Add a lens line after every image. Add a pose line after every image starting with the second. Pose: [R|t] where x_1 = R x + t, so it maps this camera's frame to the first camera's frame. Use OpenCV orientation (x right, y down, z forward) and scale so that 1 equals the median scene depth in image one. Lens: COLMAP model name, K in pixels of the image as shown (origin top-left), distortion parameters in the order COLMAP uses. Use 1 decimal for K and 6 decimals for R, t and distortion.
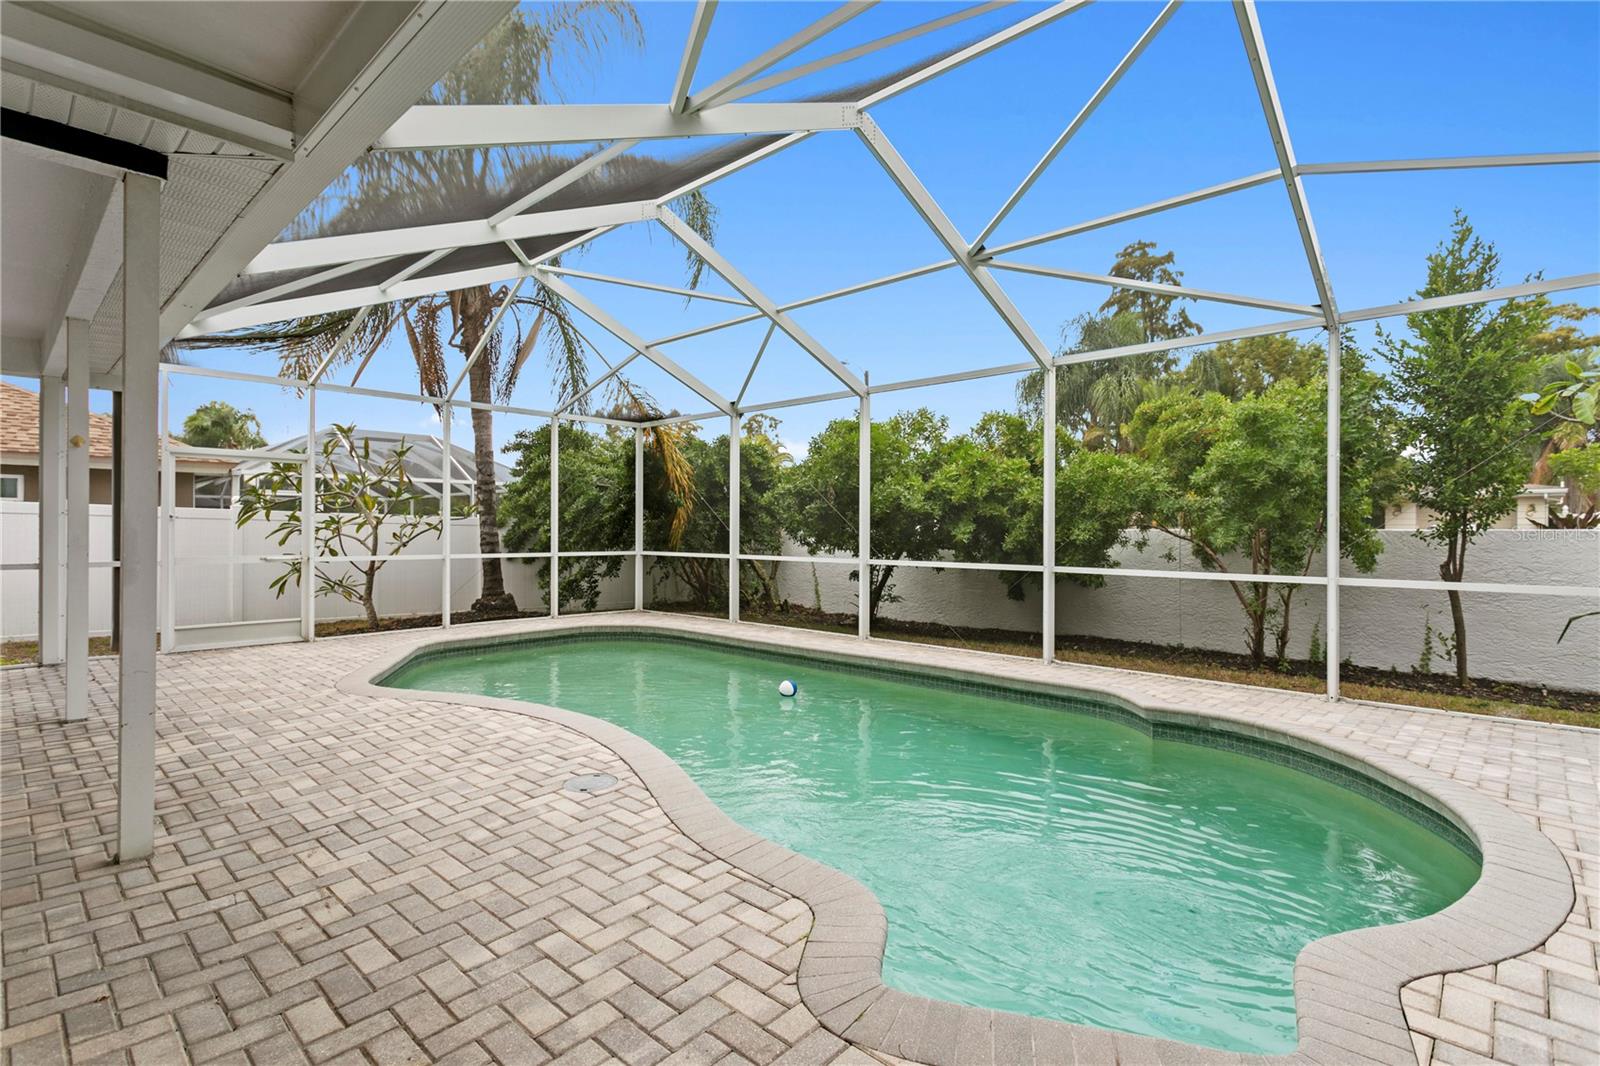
lens RADIAL K [[772.1, 0, 794.1], [0, 772.1, 526.9], [0, 0, 1]] dist [0.004985, -0.002490]
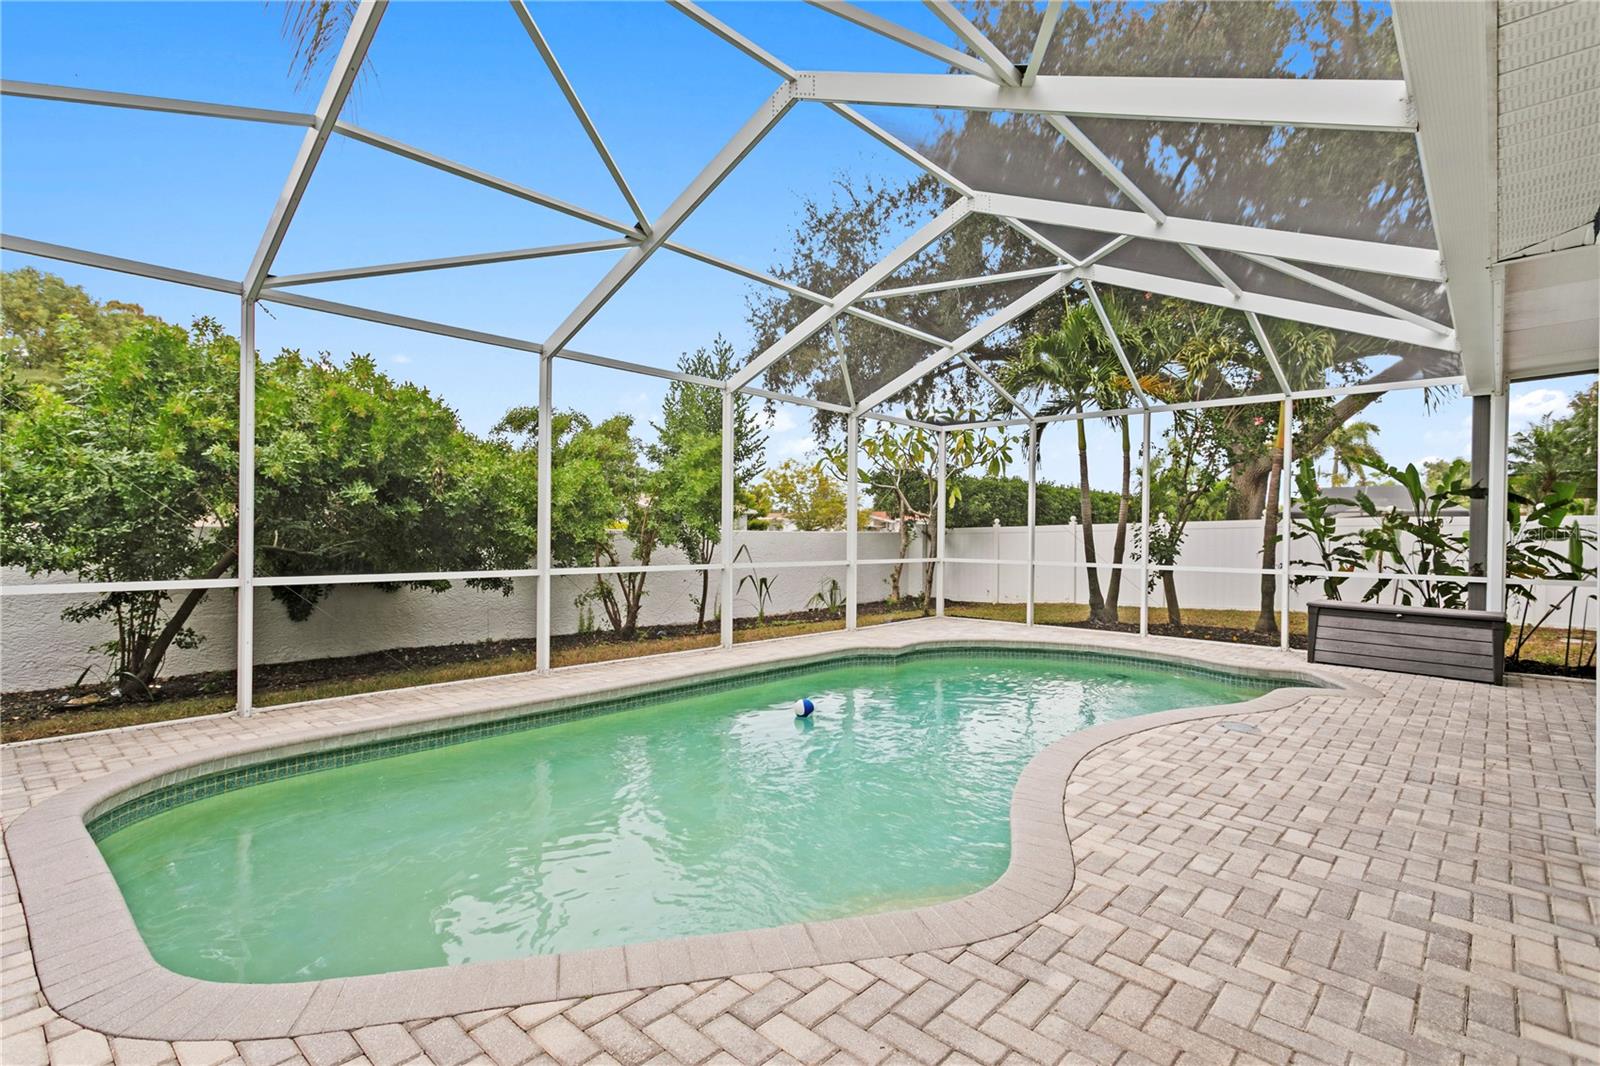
lens RADIAL K [[772.1, 0, 793.7], [0, 772.1, 533.6], [0, 0, 1]] dist [0.004985, -0.002490]
pose [[-0.015793, -0.006017, 0.999857, -1.456681], [-0.004966, 0.999970, 0.005940, -0.004173], [-0.999863, -0.004872, -0.015822, 1.648816]]
